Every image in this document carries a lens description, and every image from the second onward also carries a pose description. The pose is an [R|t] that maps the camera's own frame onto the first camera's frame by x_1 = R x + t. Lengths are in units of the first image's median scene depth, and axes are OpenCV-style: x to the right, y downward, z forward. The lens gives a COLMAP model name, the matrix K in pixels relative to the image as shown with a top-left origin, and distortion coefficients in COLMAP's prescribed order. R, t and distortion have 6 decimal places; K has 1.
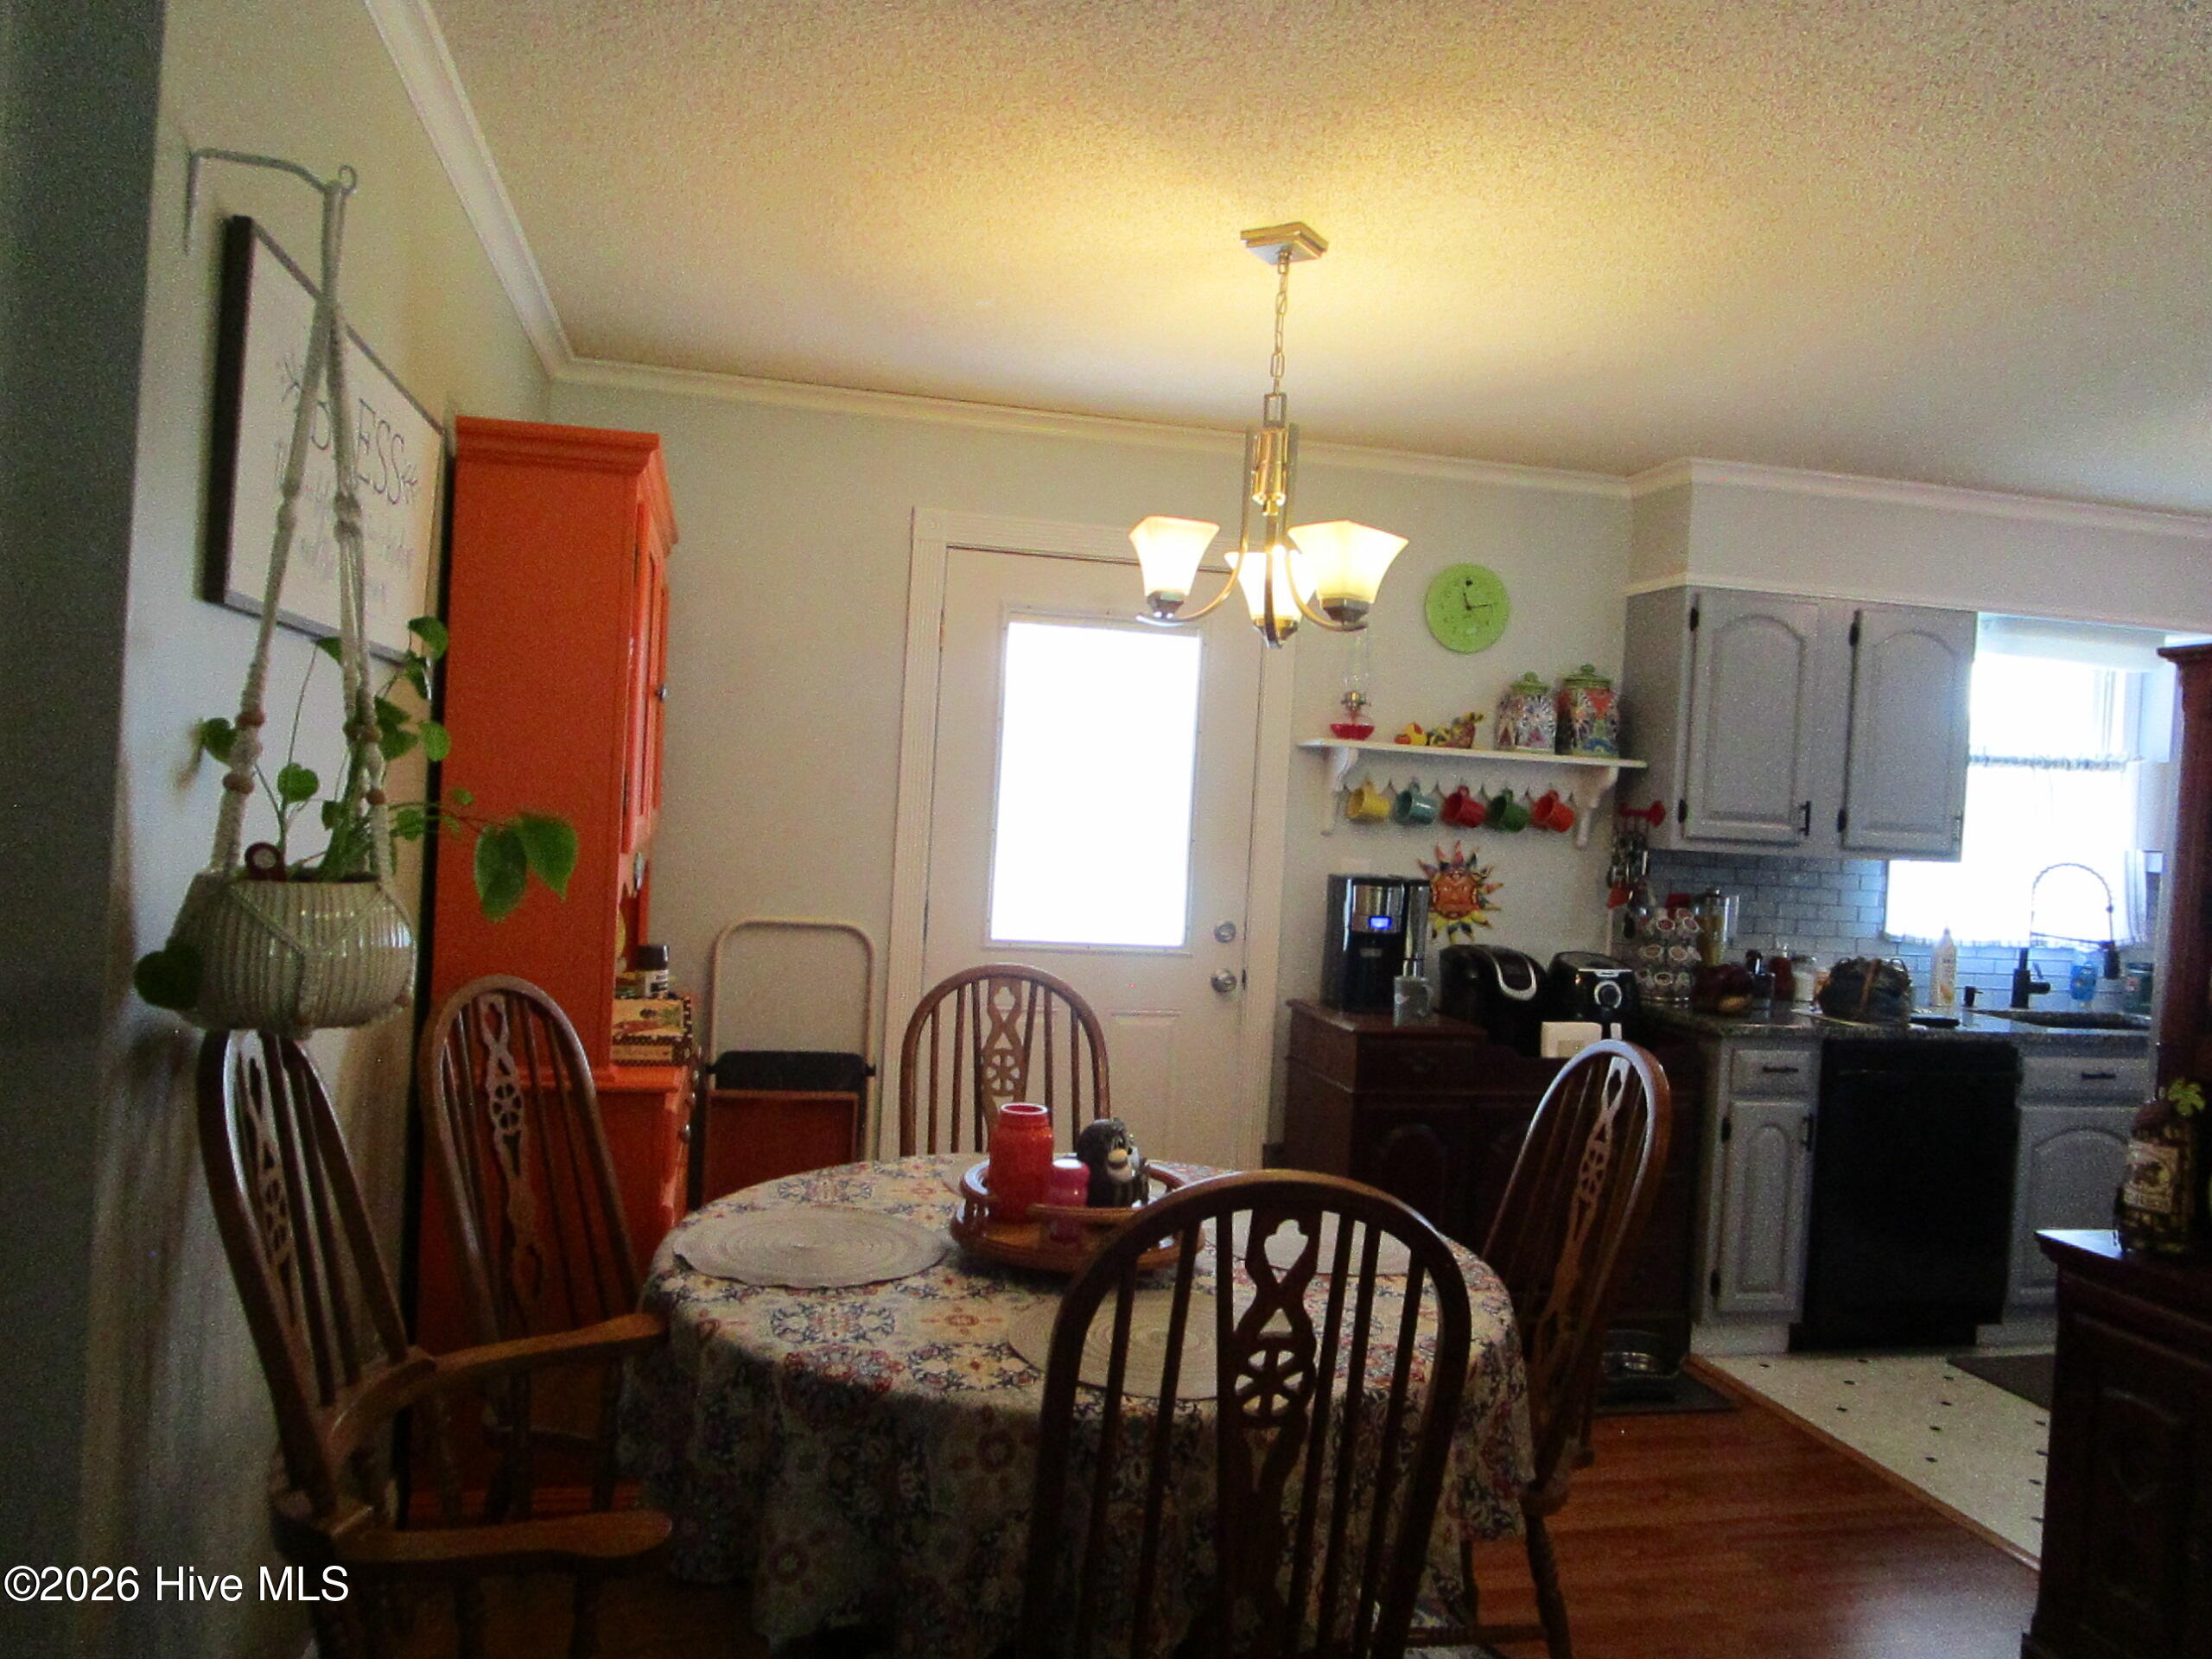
lens RADIAL K [[1569.5, 0, 1108.5], [0, 1569.5, 826.9], [0, 0, 1]] dist [-0.026965, 0.011100]
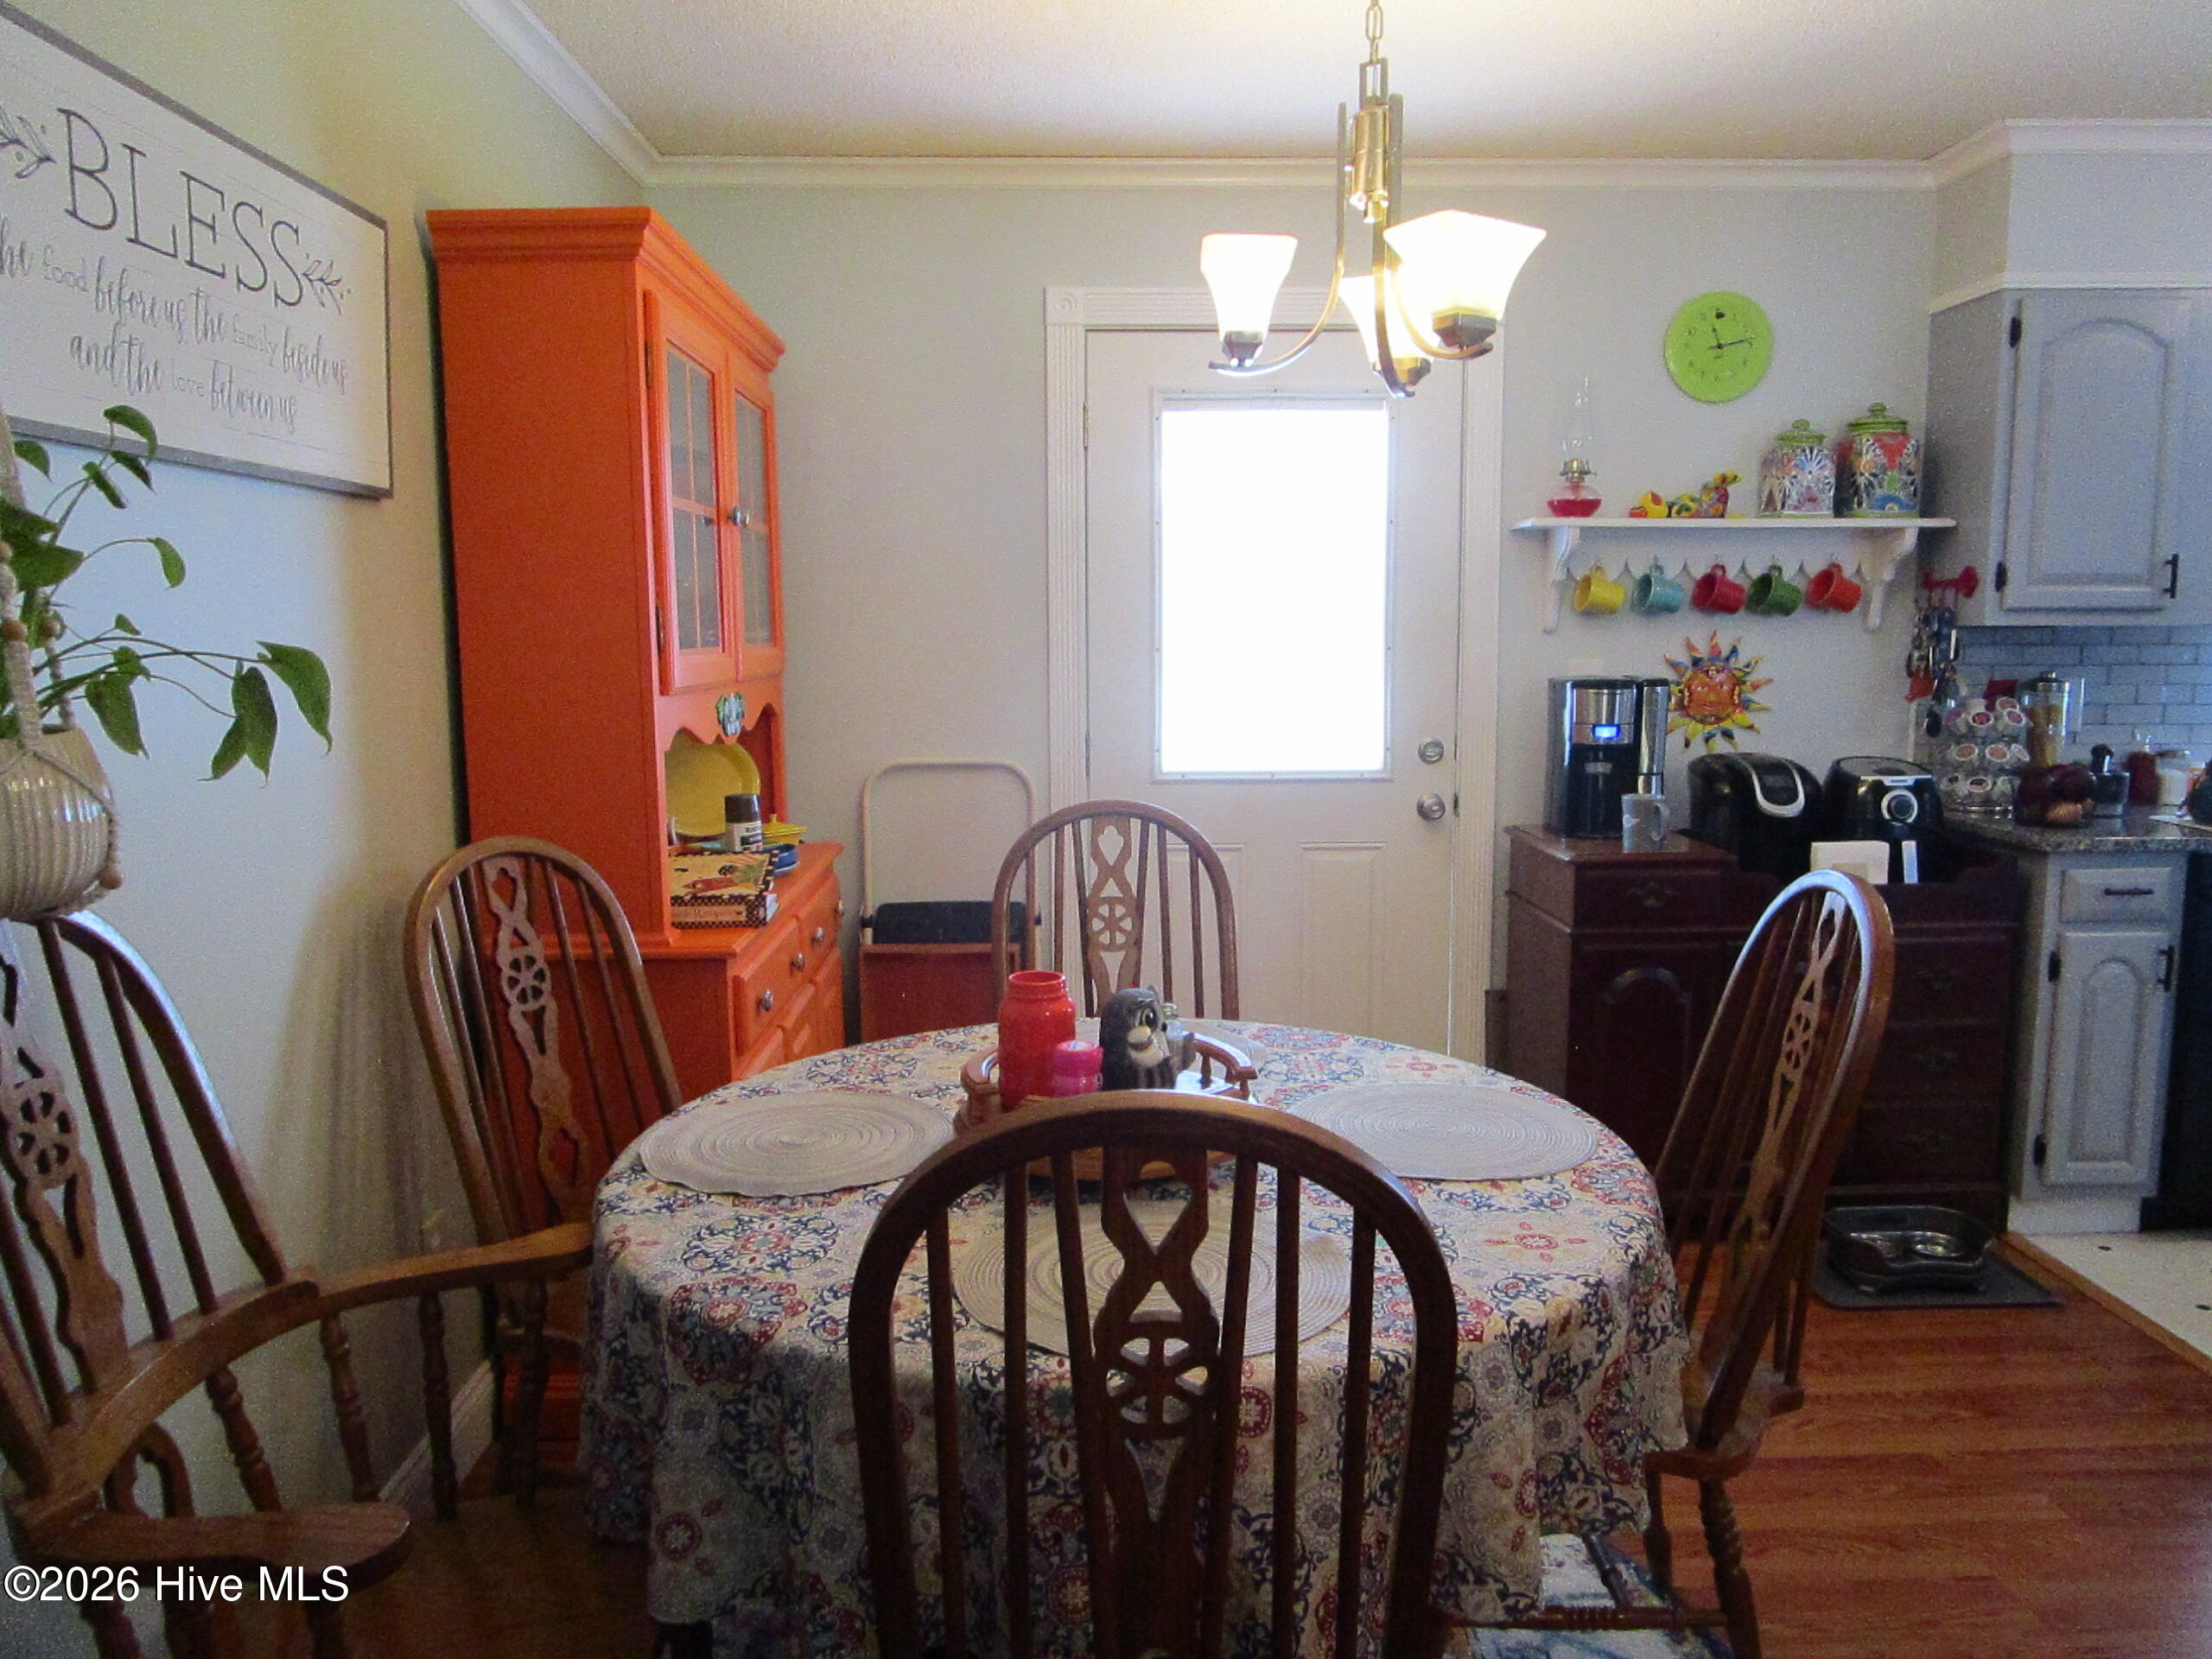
lens RADIAL K [[1569.5, 0, 1110.3], [0, 1569.5, 826.0], [0, 0, 1]] dist [-0.026965, 0.011100]
pose [[0.977254, -0.036290, -0.208946, 0.127228], [0.058153, 0.993341, 0.099459, 0.017379], [0.203945, -0.109348, 0.972856, 0.174794]]
